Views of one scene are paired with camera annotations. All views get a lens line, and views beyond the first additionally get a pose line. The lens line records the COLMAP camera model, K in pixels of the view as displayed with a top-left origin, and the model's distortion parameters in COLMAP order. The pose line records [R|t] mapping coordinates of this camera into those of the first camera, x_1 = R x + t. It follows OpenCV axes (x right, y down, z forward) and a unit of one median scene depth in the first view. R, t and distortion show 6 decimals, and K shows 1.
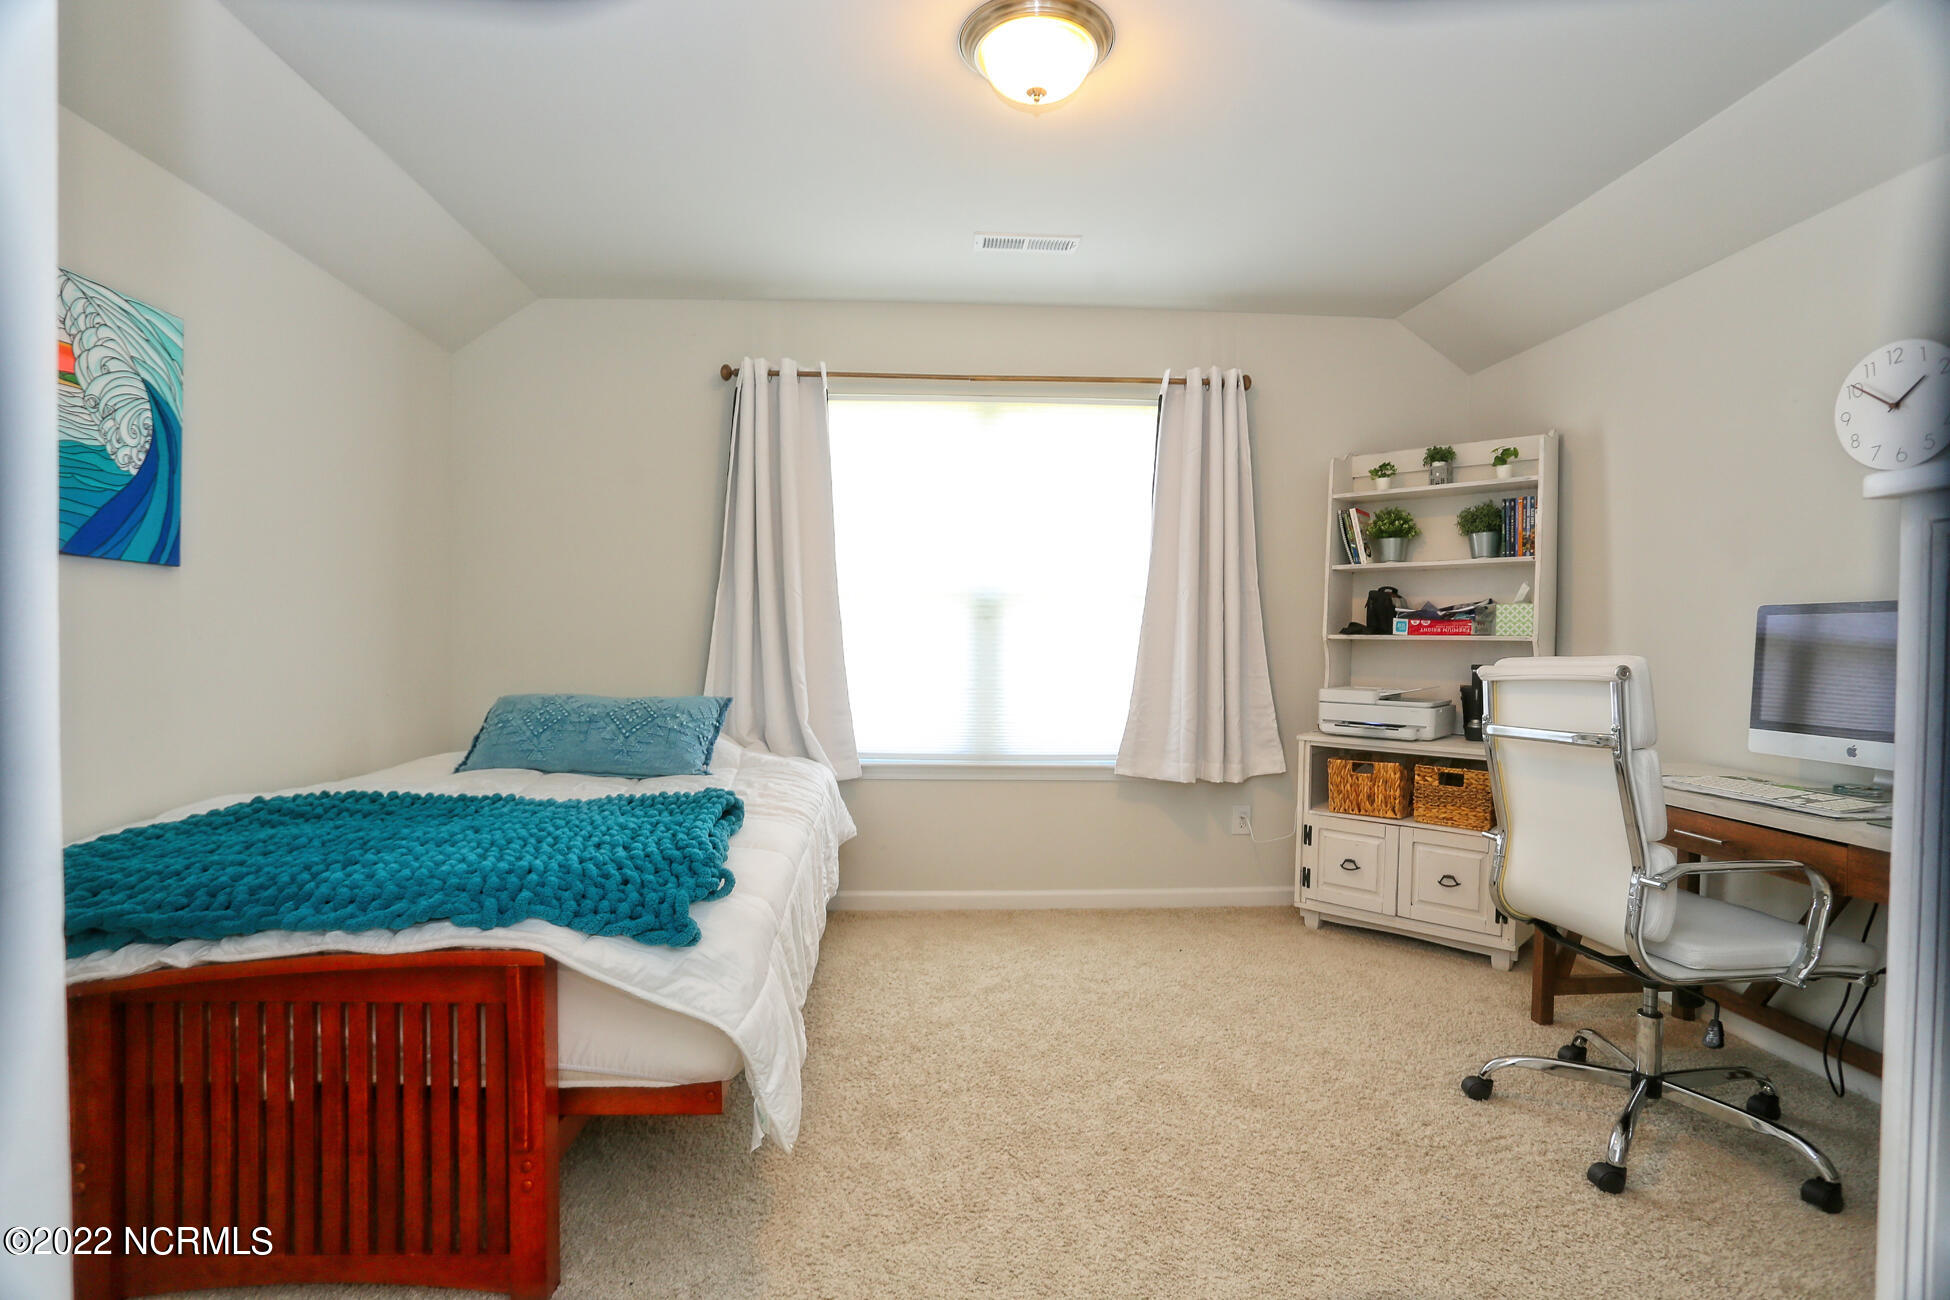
lens RADIAL K [[942.2, 0, 962.4], [0, 942.2, 652.3], [0, 0, 1]] dist [-0.082360, 0.032749]
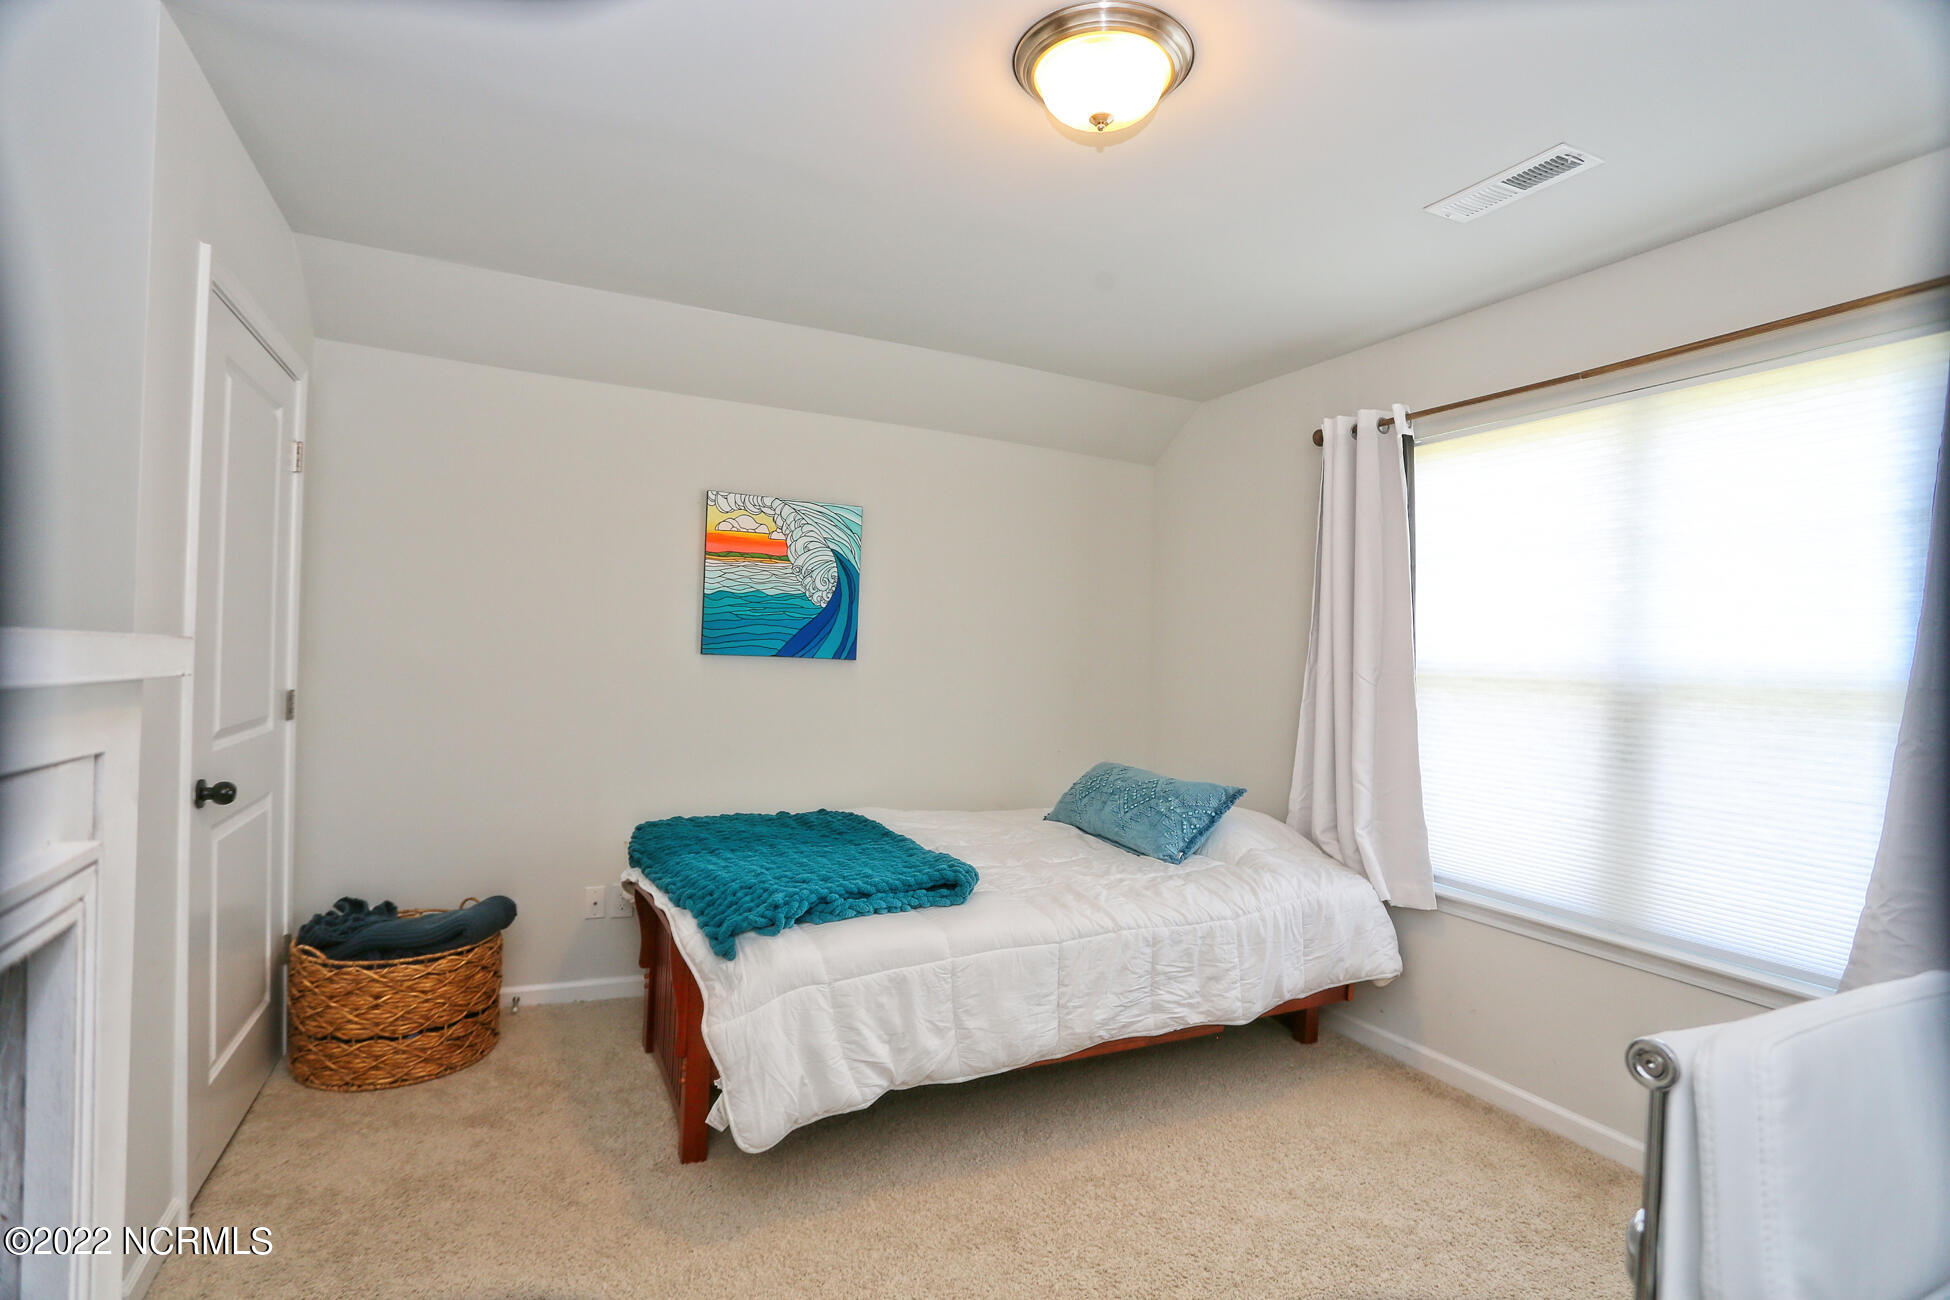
lens RADIAL K [[942.2, 0, 962.4], [0, 942.2, 652.3], [0, 0, 1]] dist [-0.082360, 0.032749]
pose [[0.380287, 0.000482, -0.924869, 0.500917], [-0.047256, 0.998704, -0.018910, -0.056688], [0.923661, 0.050897, 0.379816, 0.353974]]
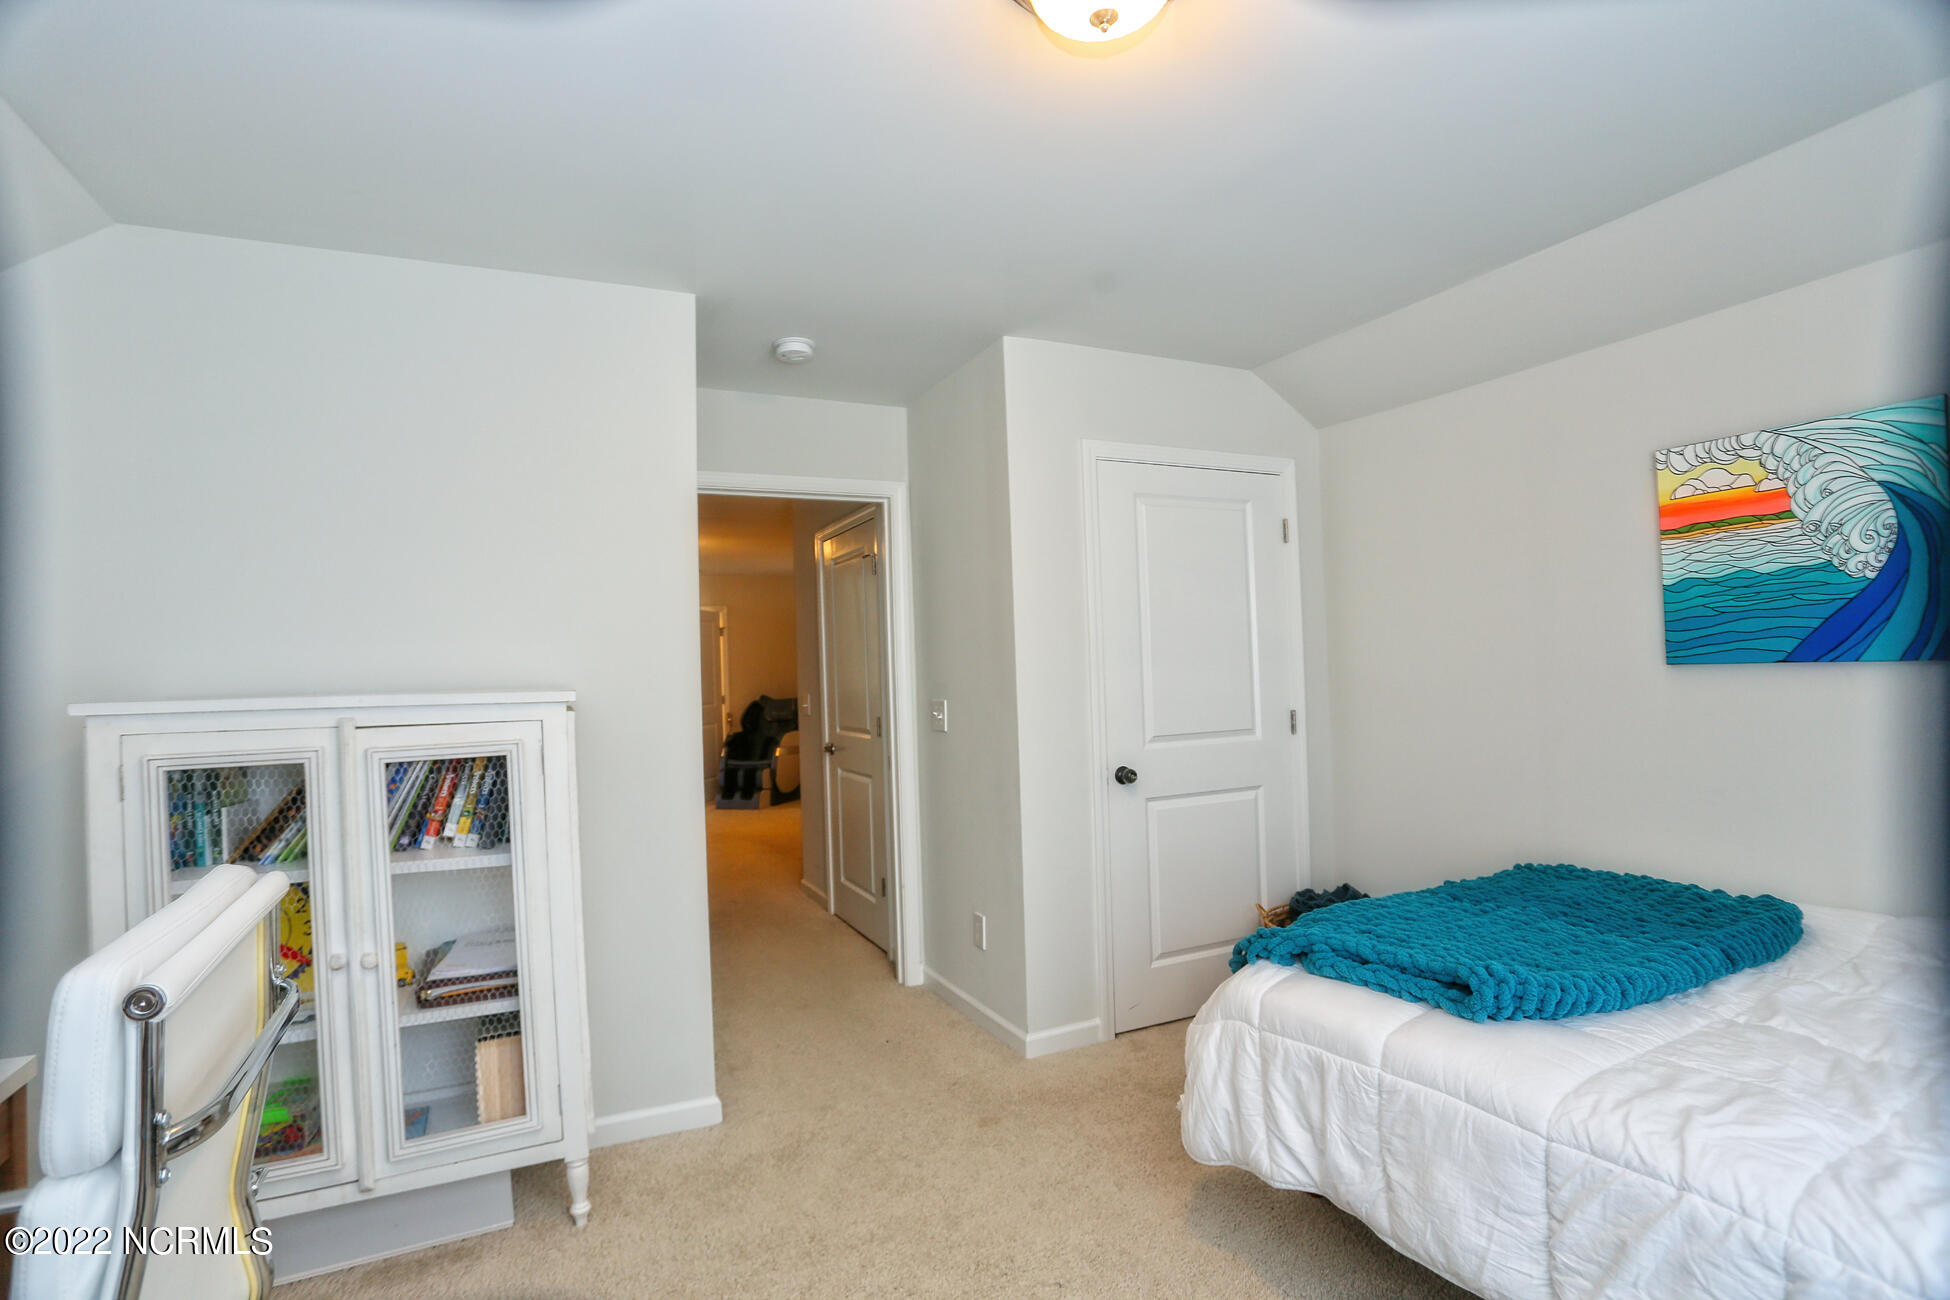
lens RADIAL K [[942.2, 0, 962.4], [0, 942.2, 652.3], [0, 0, 1]] dist [-0.082360, 0.032749]
pose [[-0.930827, 0.005863, -0.365413, 0.267470], [0.010819, 0.999875, -0.011518, -0.068753], [0.365300, -0.014675, -0.930774, 0.973701]]
